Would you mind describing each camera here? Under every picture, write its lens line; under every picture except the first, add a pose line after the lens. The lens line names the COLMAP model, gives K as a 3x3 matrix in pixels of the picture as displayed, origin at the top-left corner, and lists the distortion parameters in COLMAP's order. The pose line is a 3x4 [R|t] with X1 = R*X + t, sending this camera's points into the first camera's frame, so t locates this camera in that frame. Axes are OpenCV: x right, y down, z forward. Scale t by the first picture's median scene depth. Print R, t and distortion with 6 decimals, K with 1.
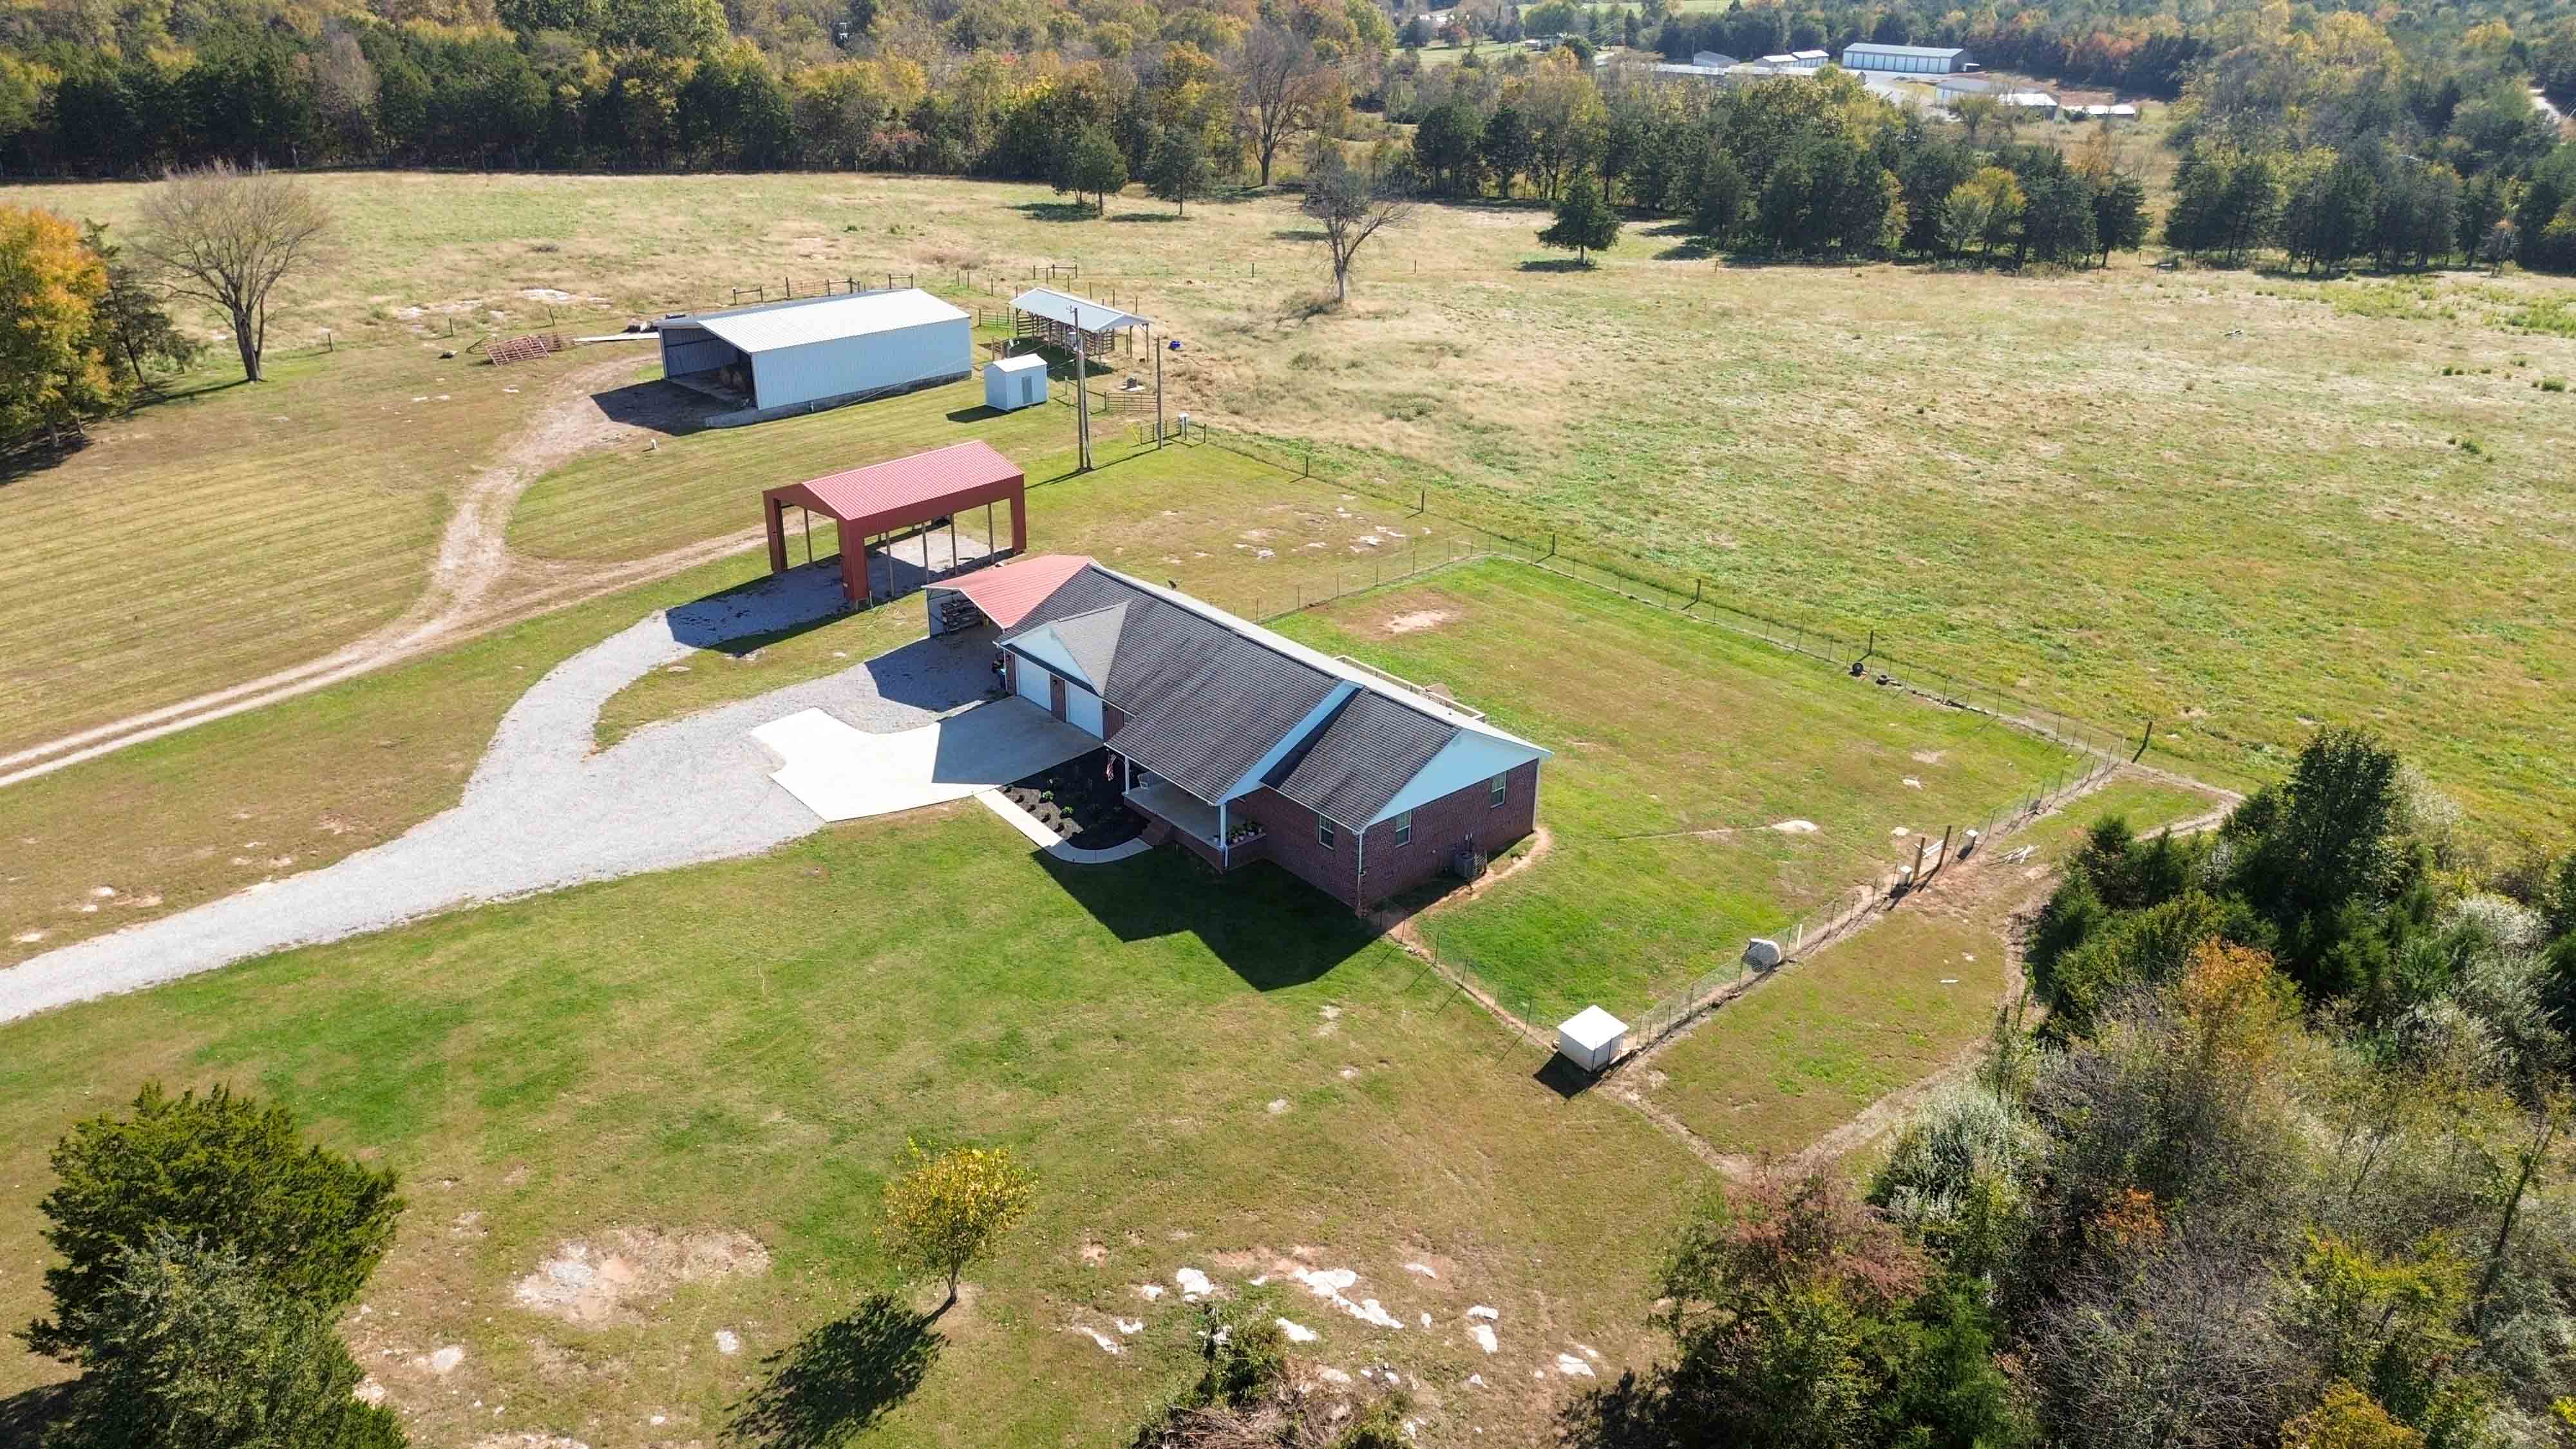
lens RADIAL K [[1818.2, 0, 1288.0], [0, 1818.2, 724.5], [0, 0, 1]] dist [0.070015, -0.064770]
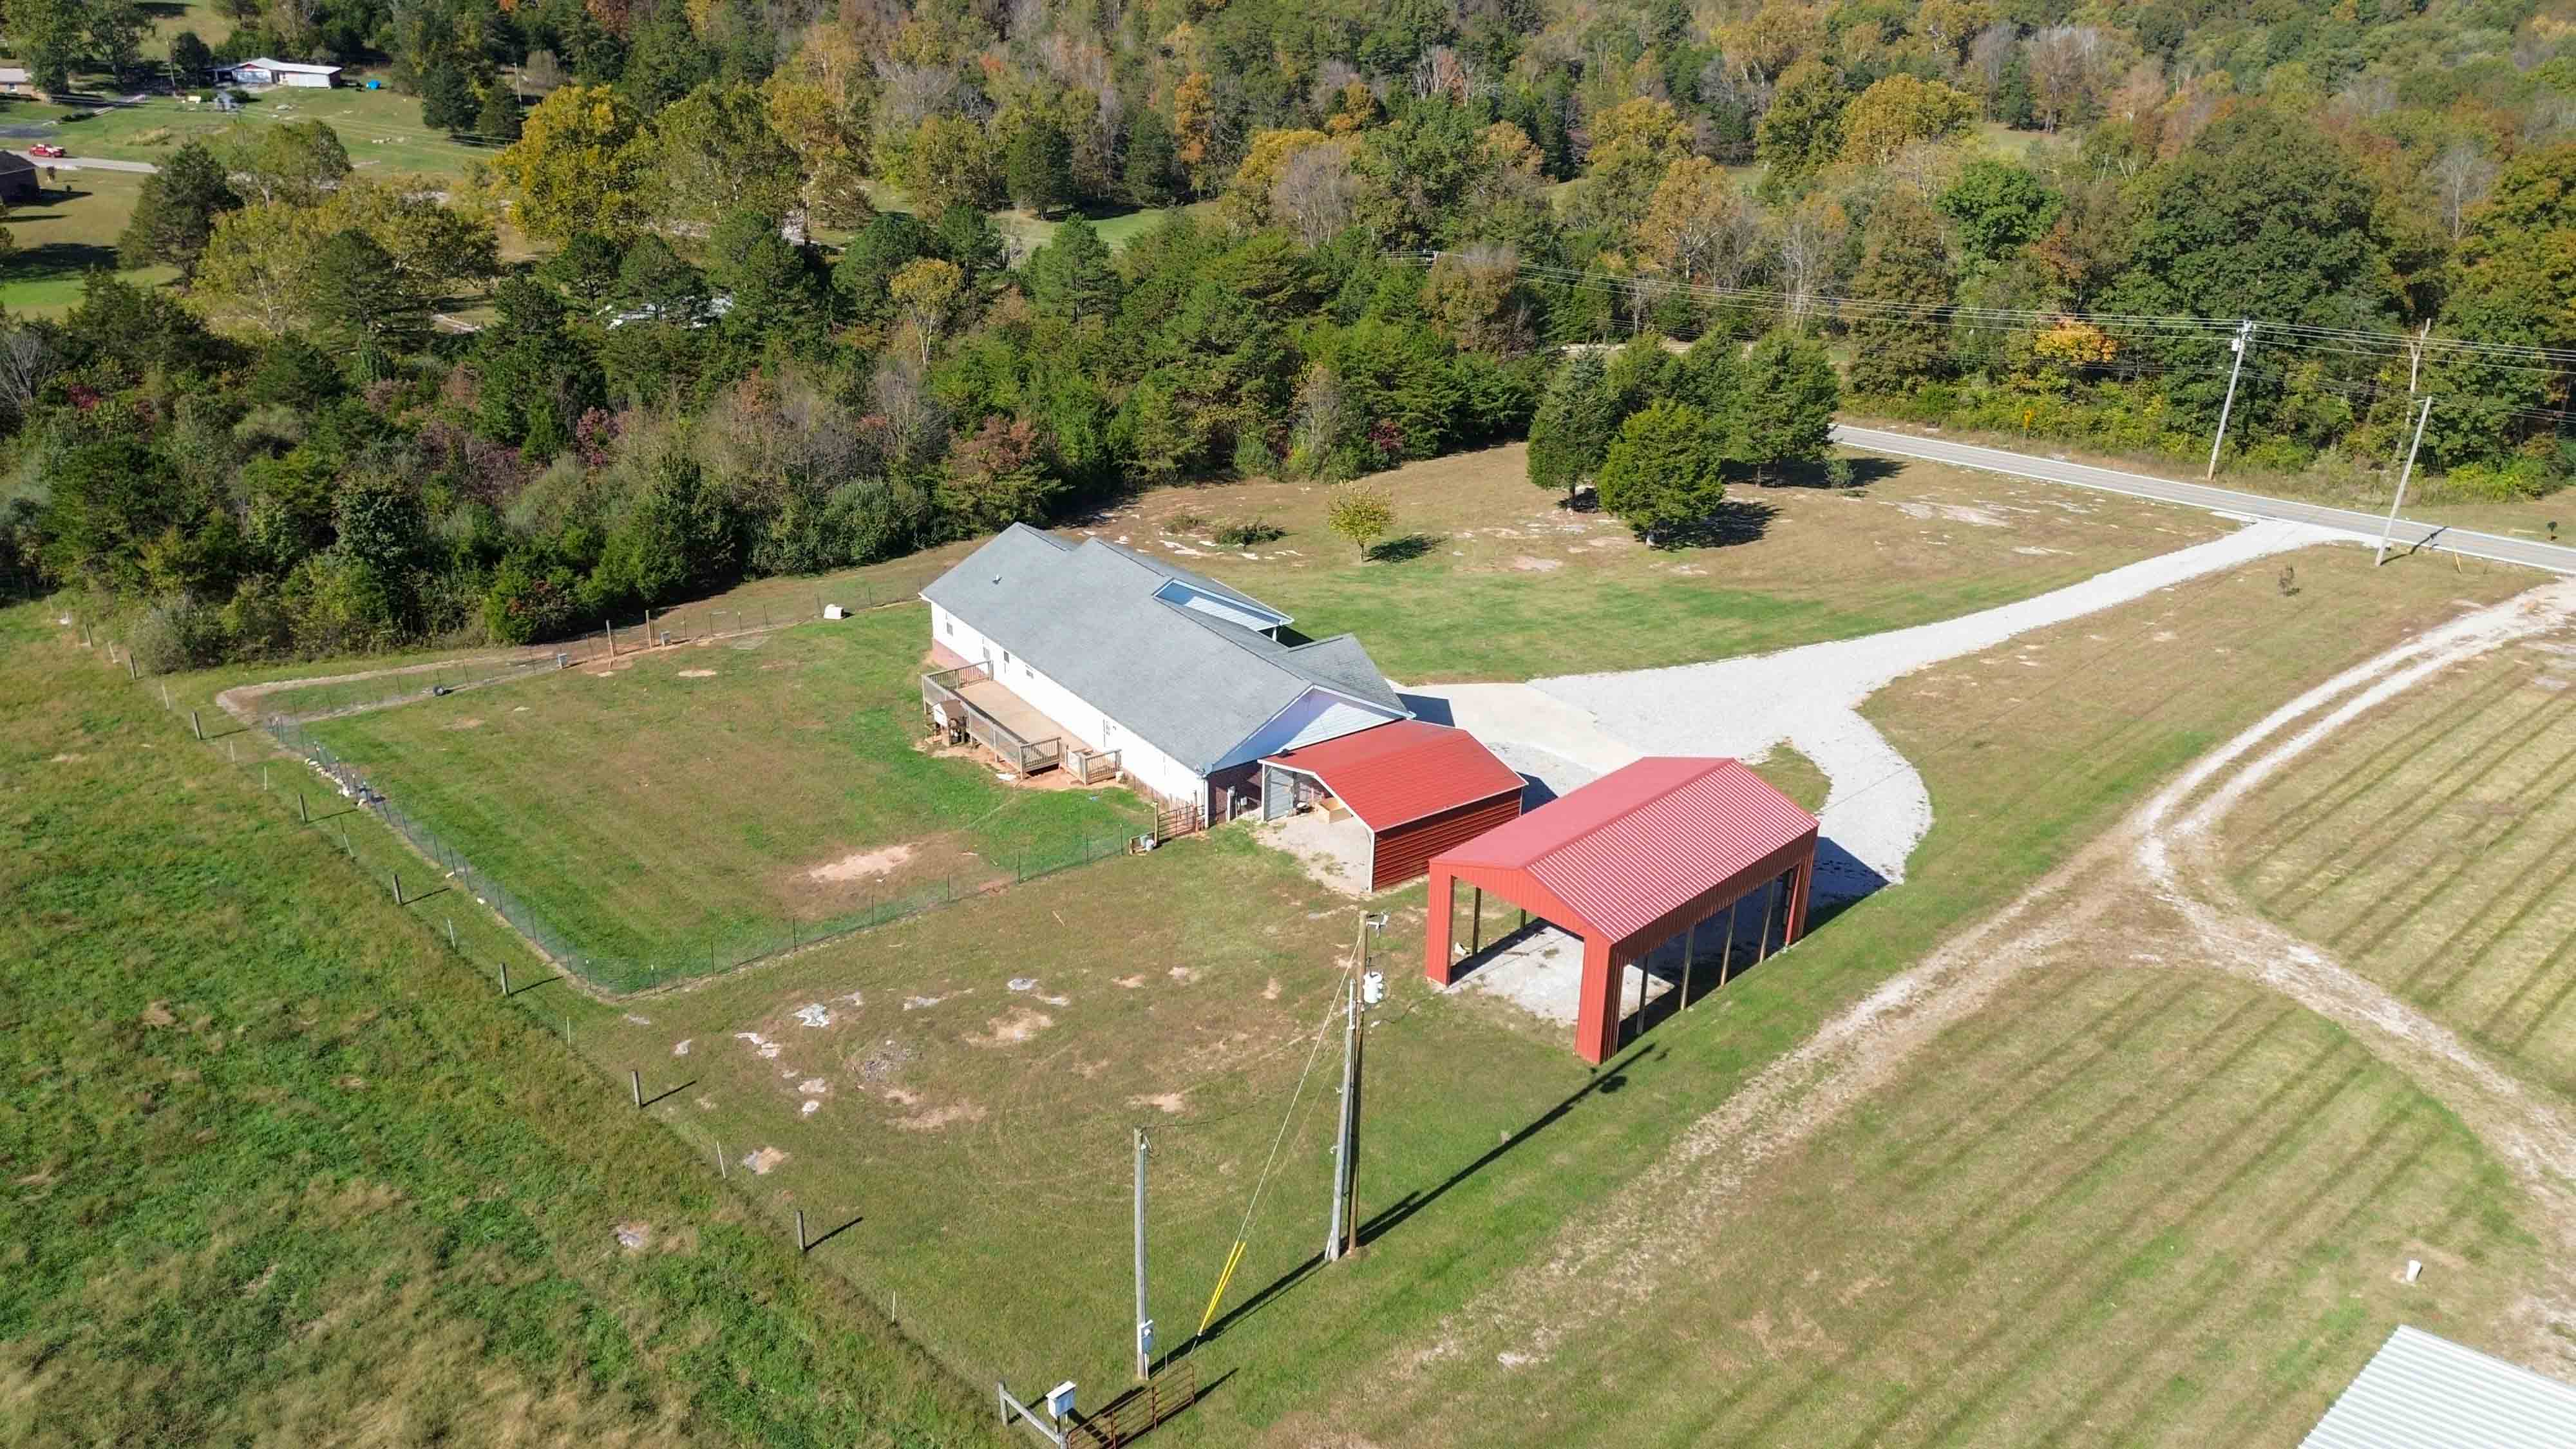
lens RADIAL K [[1810.4, 0, 1292.3], [0, 1810.4, 716.8], [0, 0, 1]] dist [0.107509, -0.124246]
pose [[-0.995315, -0.068523, 0.068206, -0.154175], [0.004349, 0.673021, 0.739610, -0.678216], [-0.096584, 0.736442, -0.669570, 1.530656]]
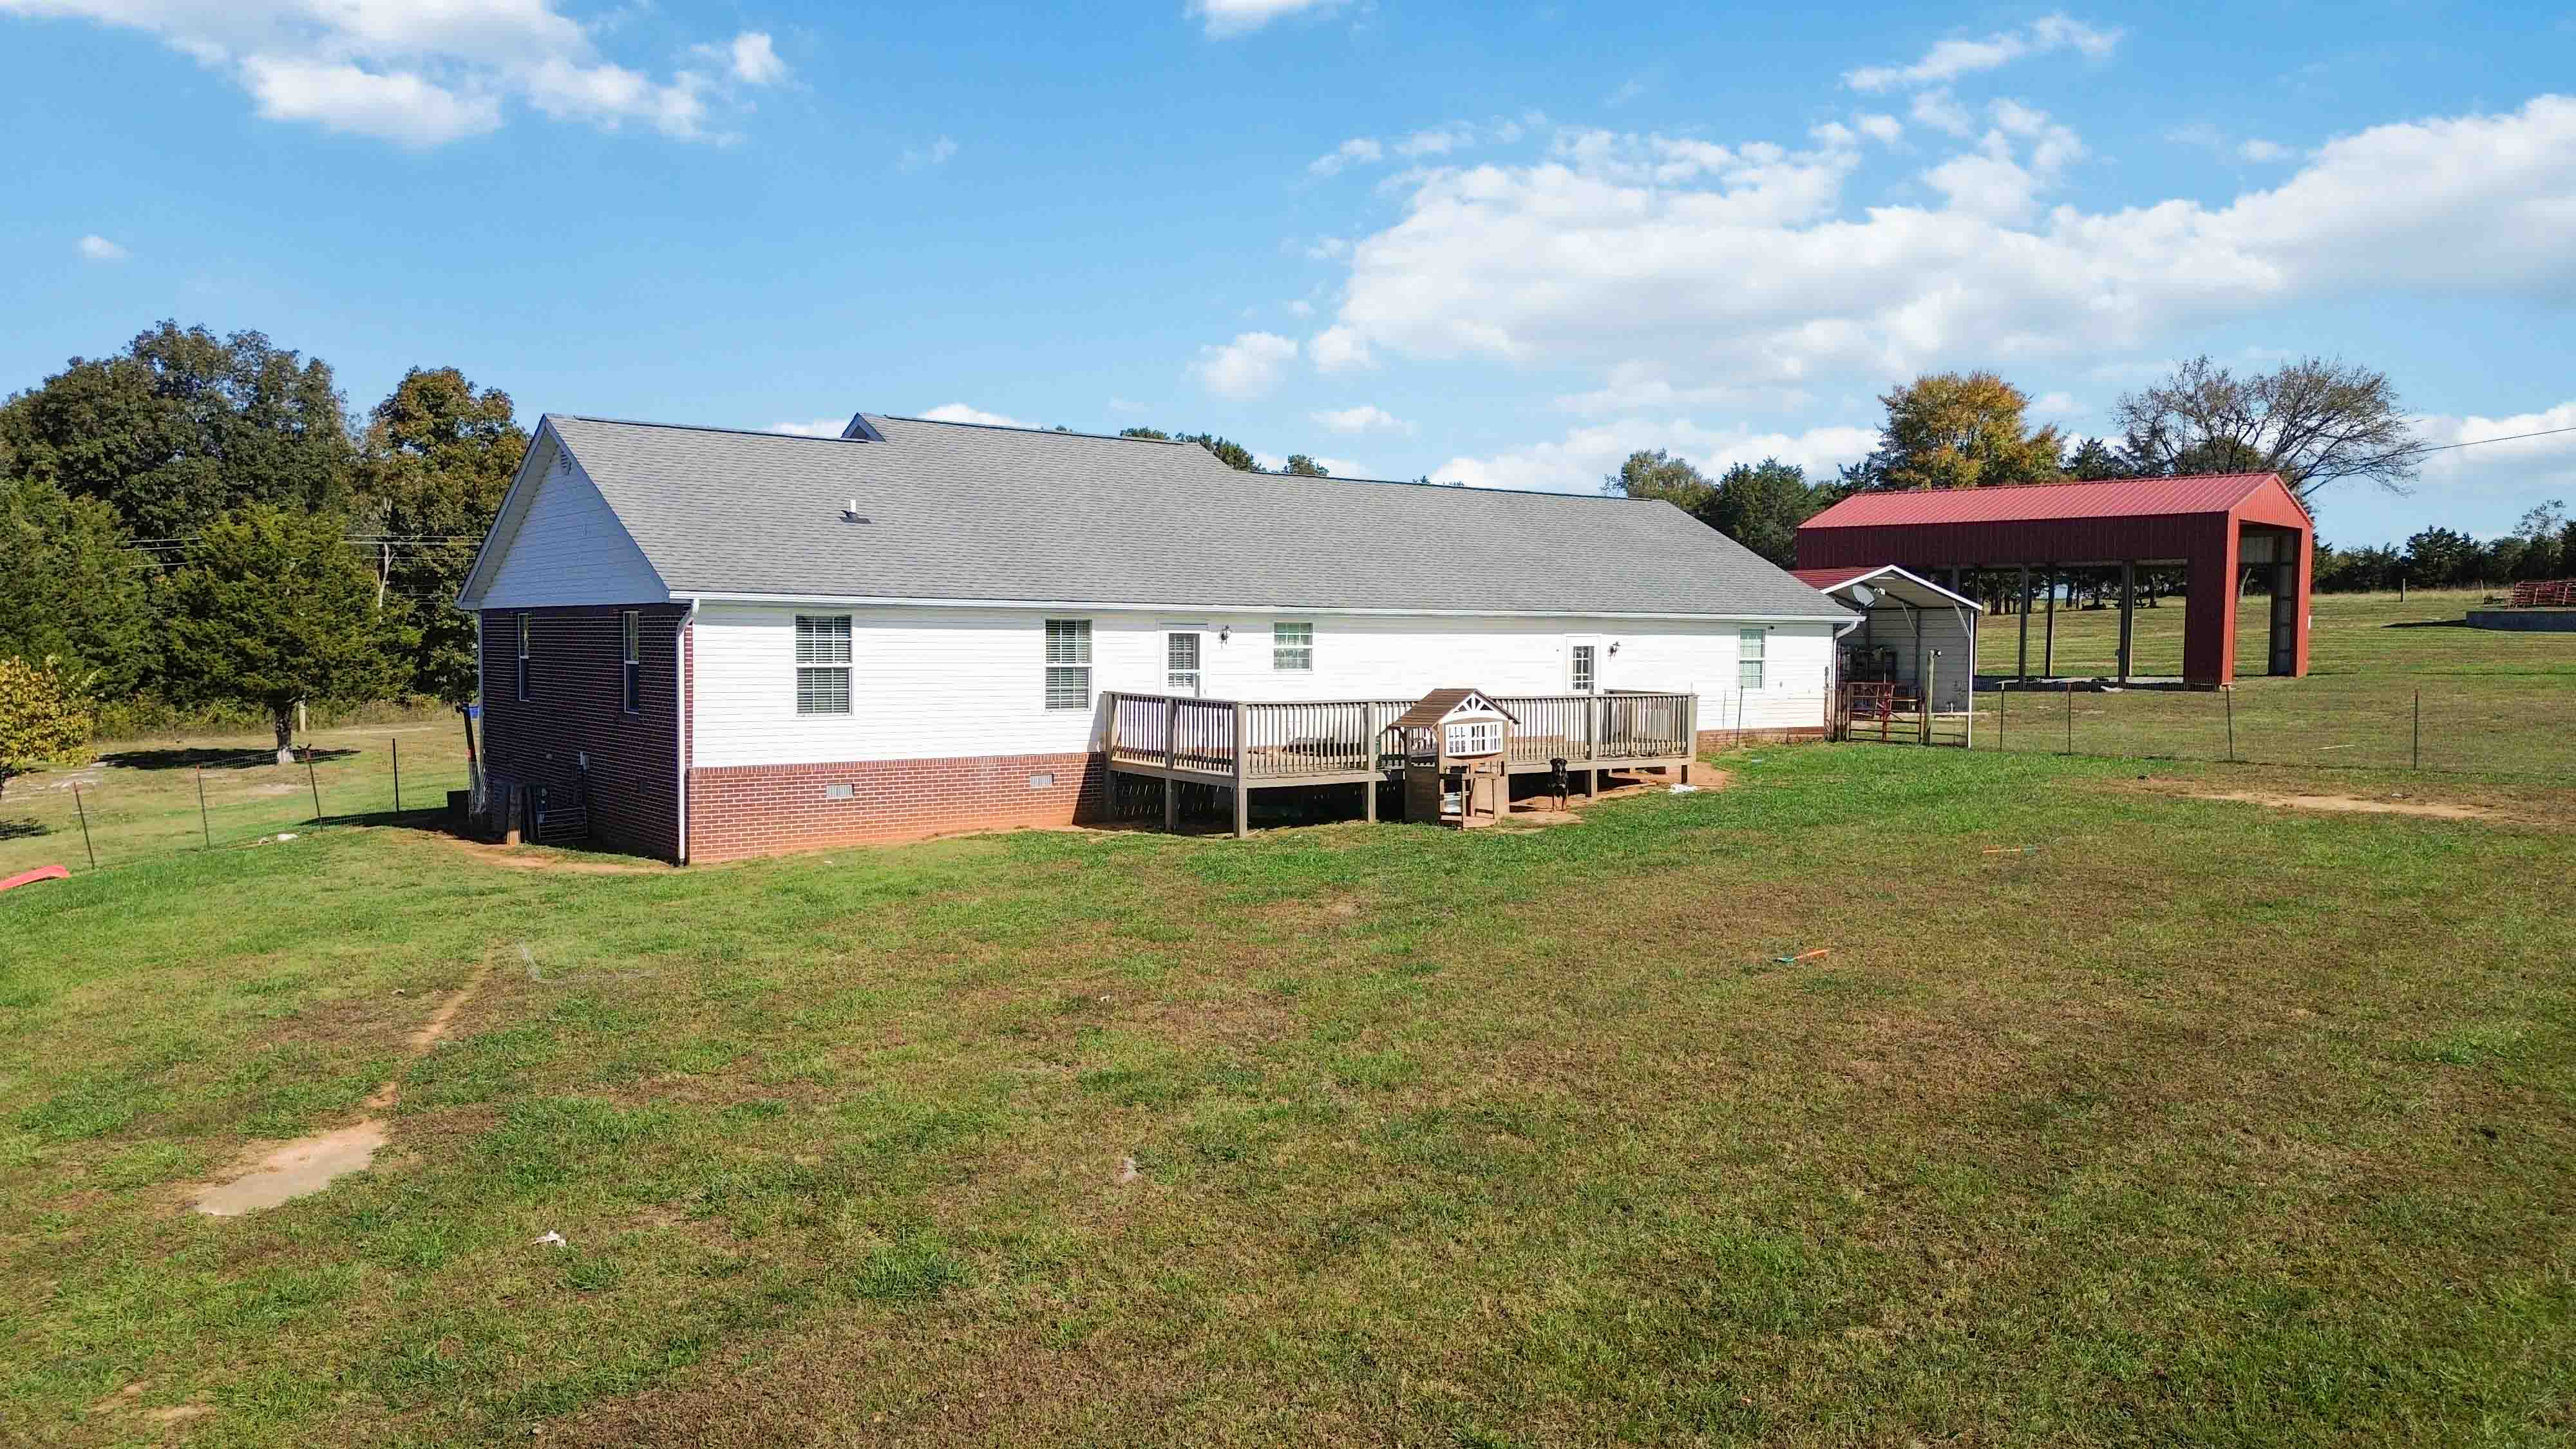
lens RADIAL K [[1810.4, 0, 1292.3], [0, 1810.4, 716.8], [0, 0, 1]] dist [0.107509, -0.124246]
pose [[-0.064771, 0.029791, -0.997455, 0.375268], [-0.414642, 0.908378, 0.054056, -0.021136], [0.907677, 0.417088, -0.046484, 0.931324]]
